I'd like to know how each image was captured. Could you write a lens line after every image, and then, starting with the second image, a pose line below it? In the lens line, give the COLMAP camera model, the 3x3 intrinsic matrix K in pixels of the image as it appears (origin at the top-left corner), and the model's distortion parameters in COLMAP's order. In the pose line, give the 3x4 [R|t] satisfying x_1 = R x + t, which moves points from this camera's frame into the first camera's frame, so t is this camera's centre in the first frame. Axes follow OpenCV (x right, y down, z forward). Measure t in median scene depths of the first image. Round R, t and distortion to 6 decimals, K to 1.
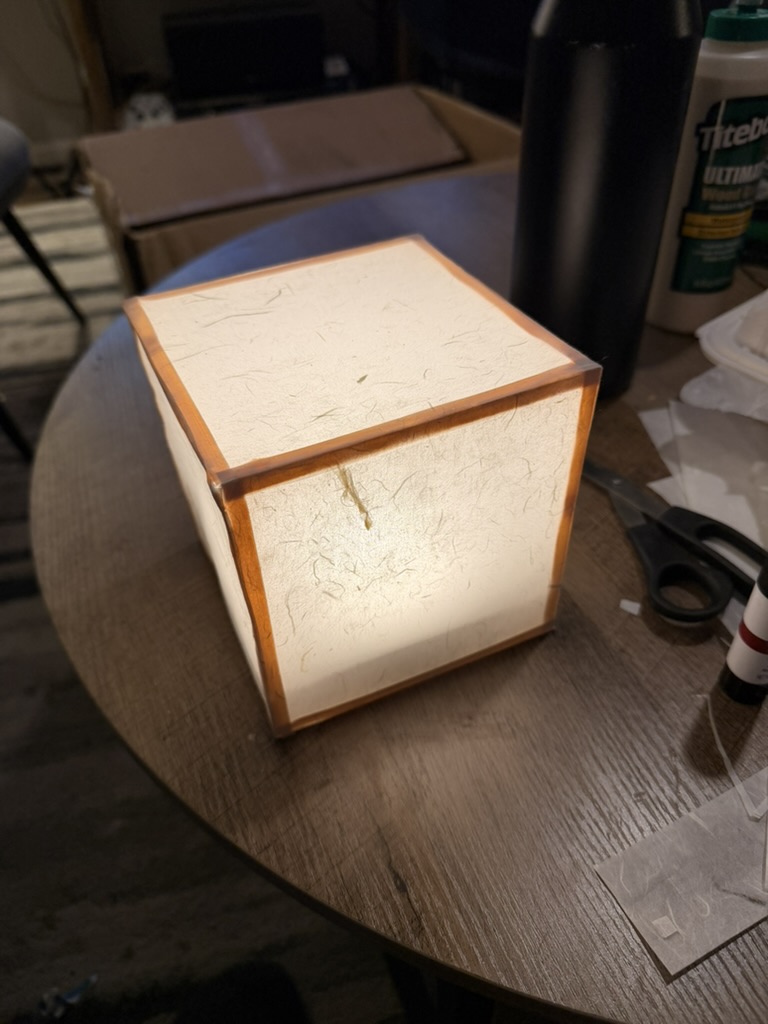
lens RADIAL K [[767.3, 0, 404.2], [0, 767.3, 522.7], [0, 0, 1]] dist [-0.033053, -0.000245]
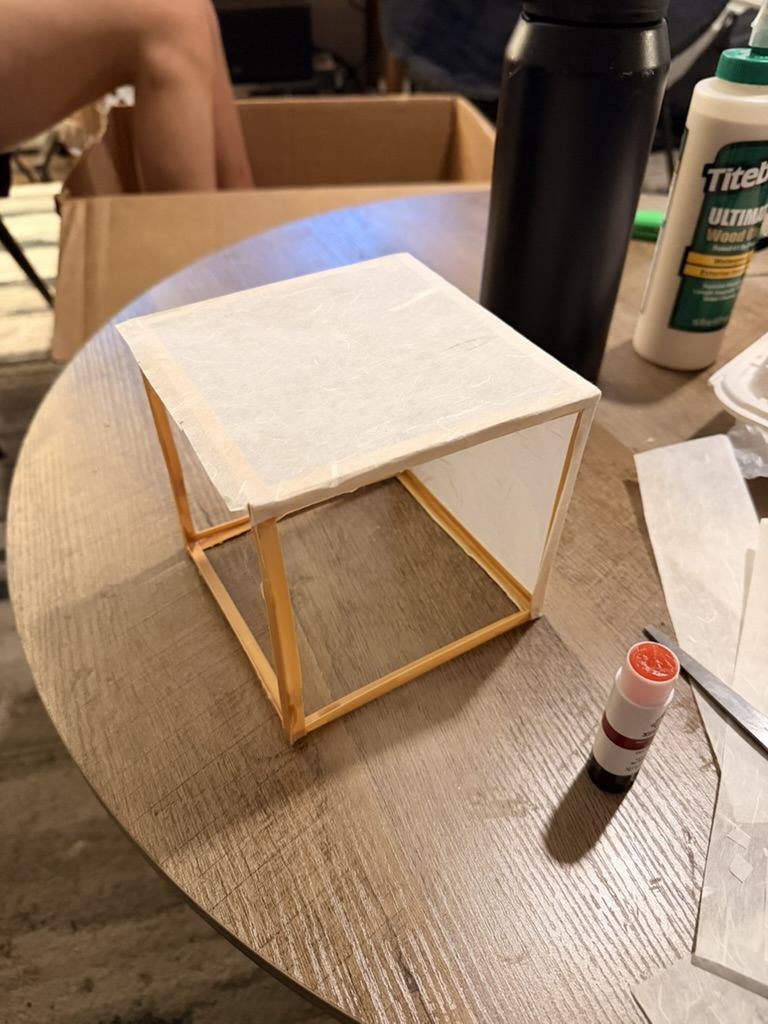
lens RADIAL K [[767.3, 0, 392.6], [0, 767.3, 509.0], [0, 0, 1]] dist [-0.033053, -0.000245]
pose [[0.998808, 0.023560, 0.042755, -0.069131], [-0.023537, 0.999722, -0.001046, -0.095677], [-0.042768, 0.000039, 0.999085, 0.046387]]
